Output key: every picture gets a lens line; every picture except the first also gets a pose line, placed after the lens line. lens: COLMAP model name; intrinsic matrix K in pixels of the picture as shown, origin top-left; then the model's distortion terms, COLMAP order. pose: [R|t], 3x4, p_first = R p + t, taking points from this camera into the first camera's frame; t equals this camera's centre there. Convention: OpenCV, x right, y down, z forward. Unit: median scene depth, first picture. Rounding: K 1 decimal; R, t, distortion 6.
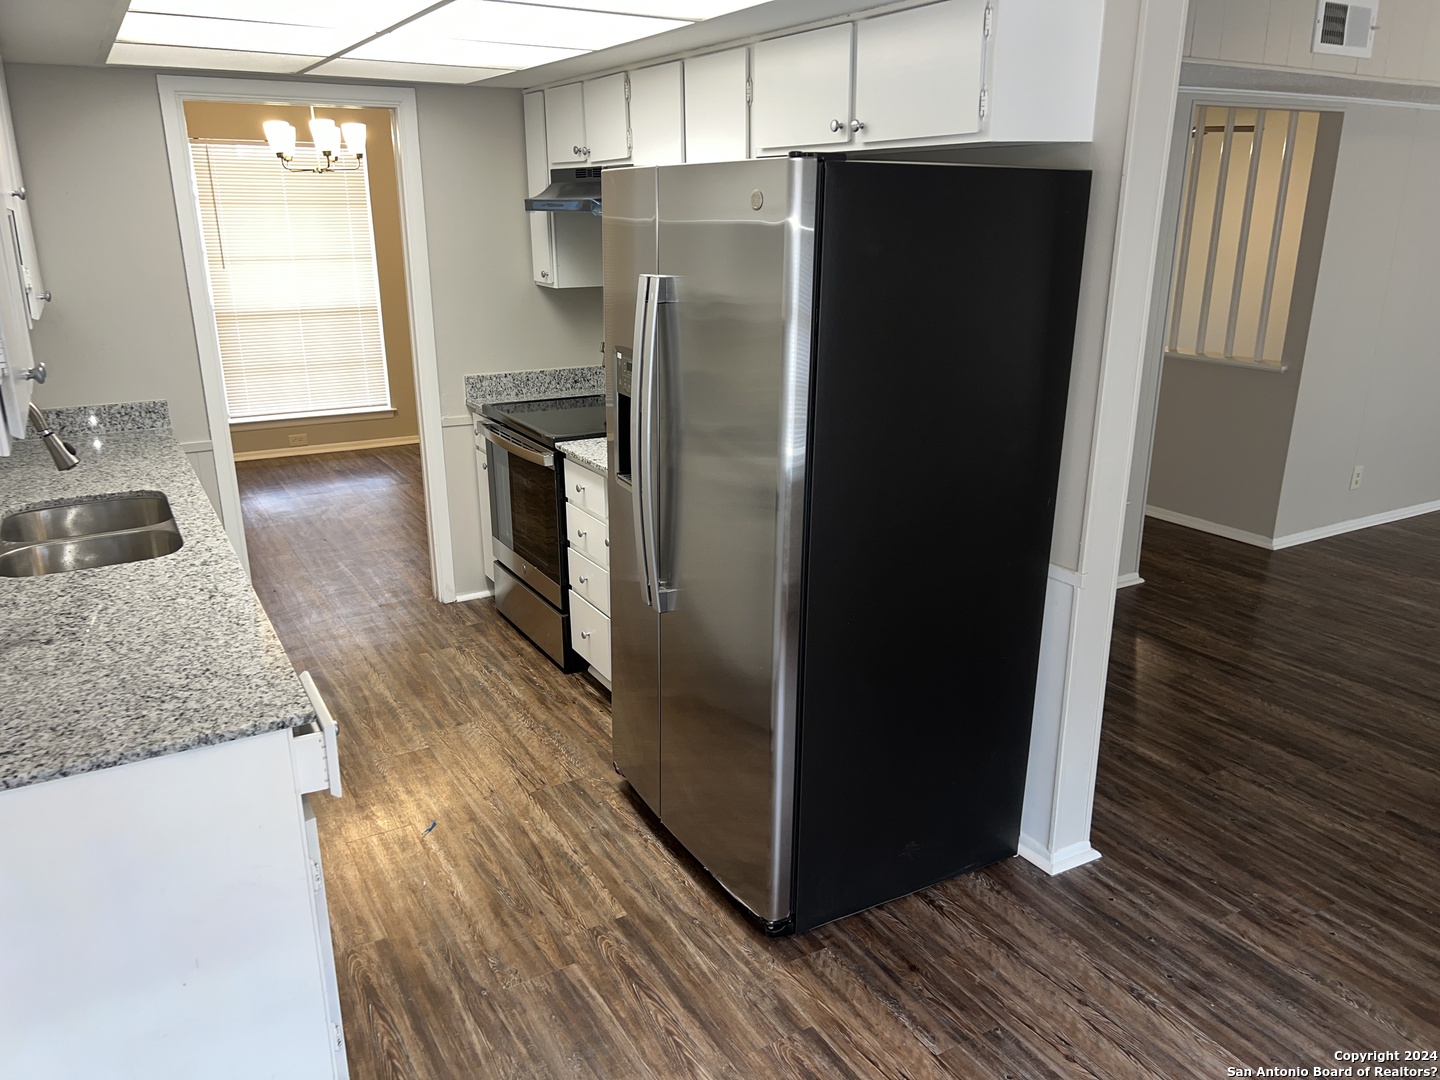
lens RADIAL K [[1077.1, 0, 710.7], [0, 1077.1, 542.6], [0, 0, 1]] dist [0.063524, -0.029042]
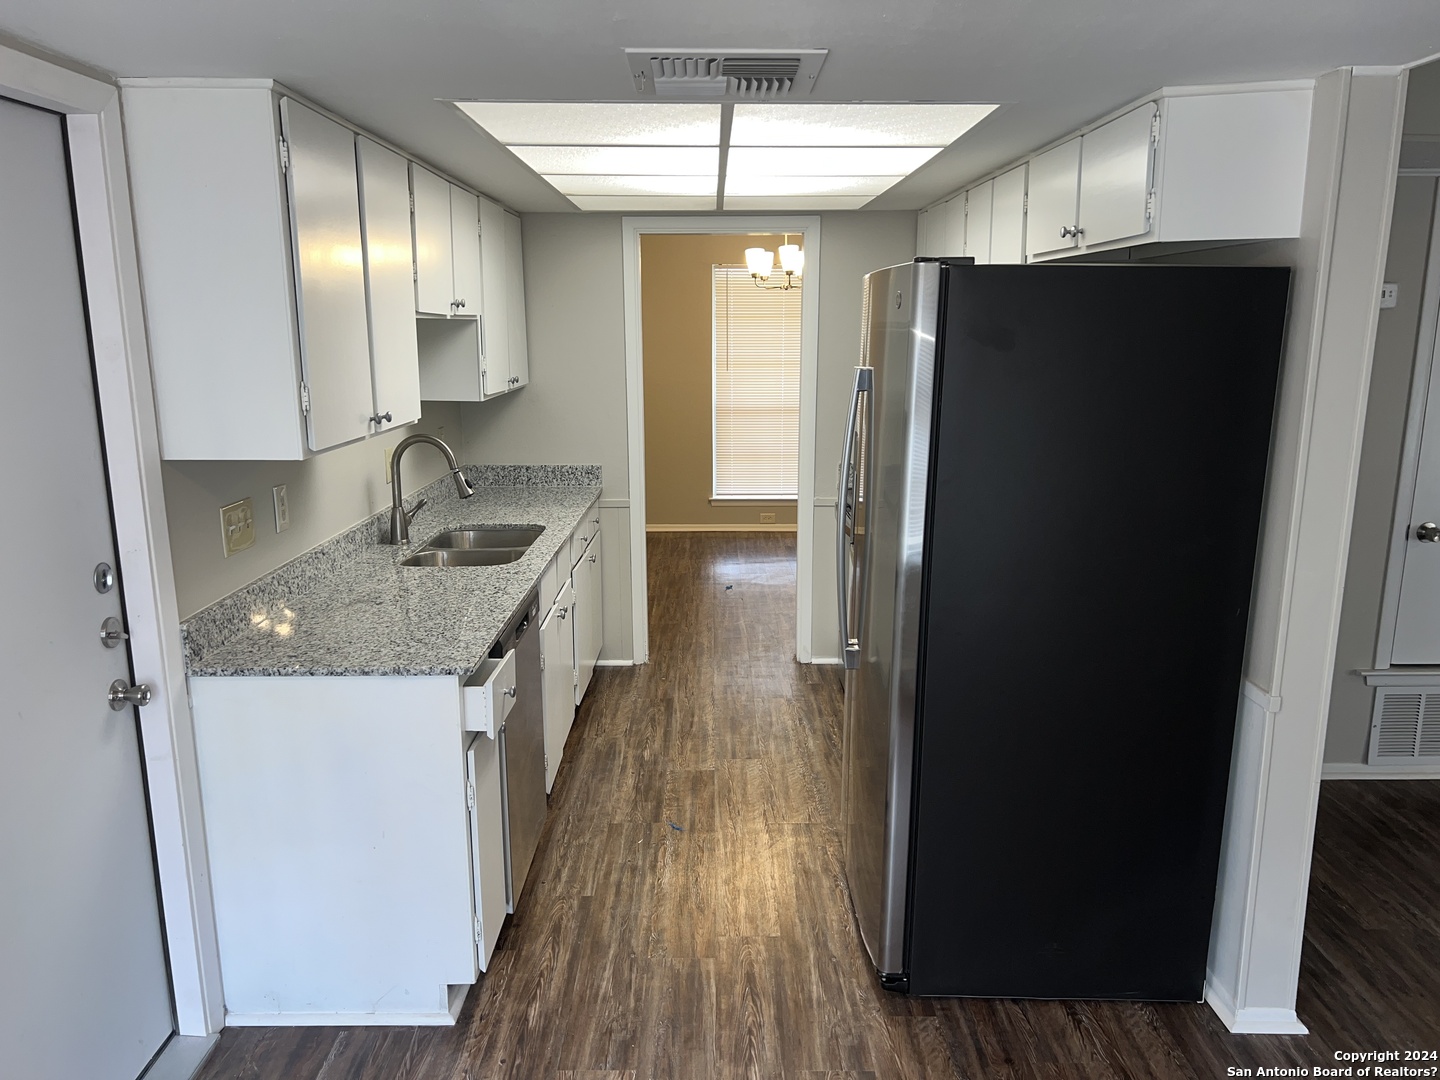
lens RADIAL K [[1077.1, 0, 719.8], [0, 1077.1, 545.6], [0, 0, 1]] dist [0.063524, -0.029042]
pose [[0.872885, 0.100178, -0.477531, 0.368547], [-0.145735, 0.987550, -0.059219, 0.027445], [0.465653, 0.121285, 0.876617, -0.040935]]
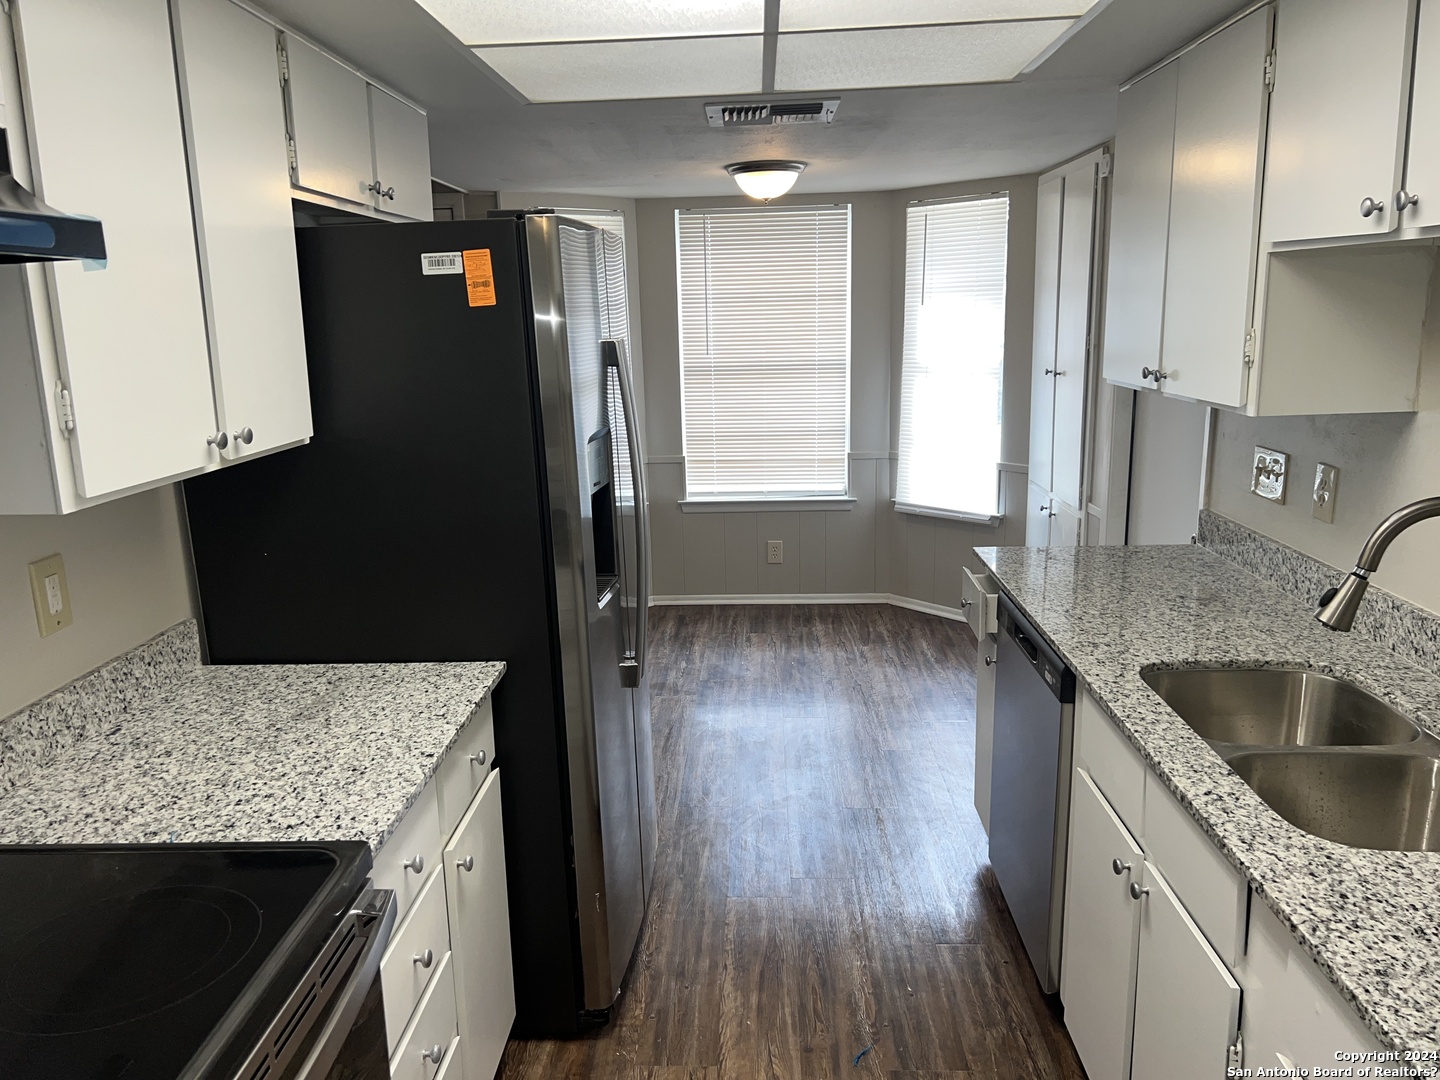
lens RADIAL K [[1077.1, 0, 708.3], [0, 1077.1, 553.0], [0, 0, 1]] dist [0.063524, -0.029042]
pose [[-0.841509, -0.091708, 0.532402, -0.644379], [0.188438, 0.873768, 0.448354, -0.485823], [-0.506313, 0.477619, -0.718002, 1.706418]]
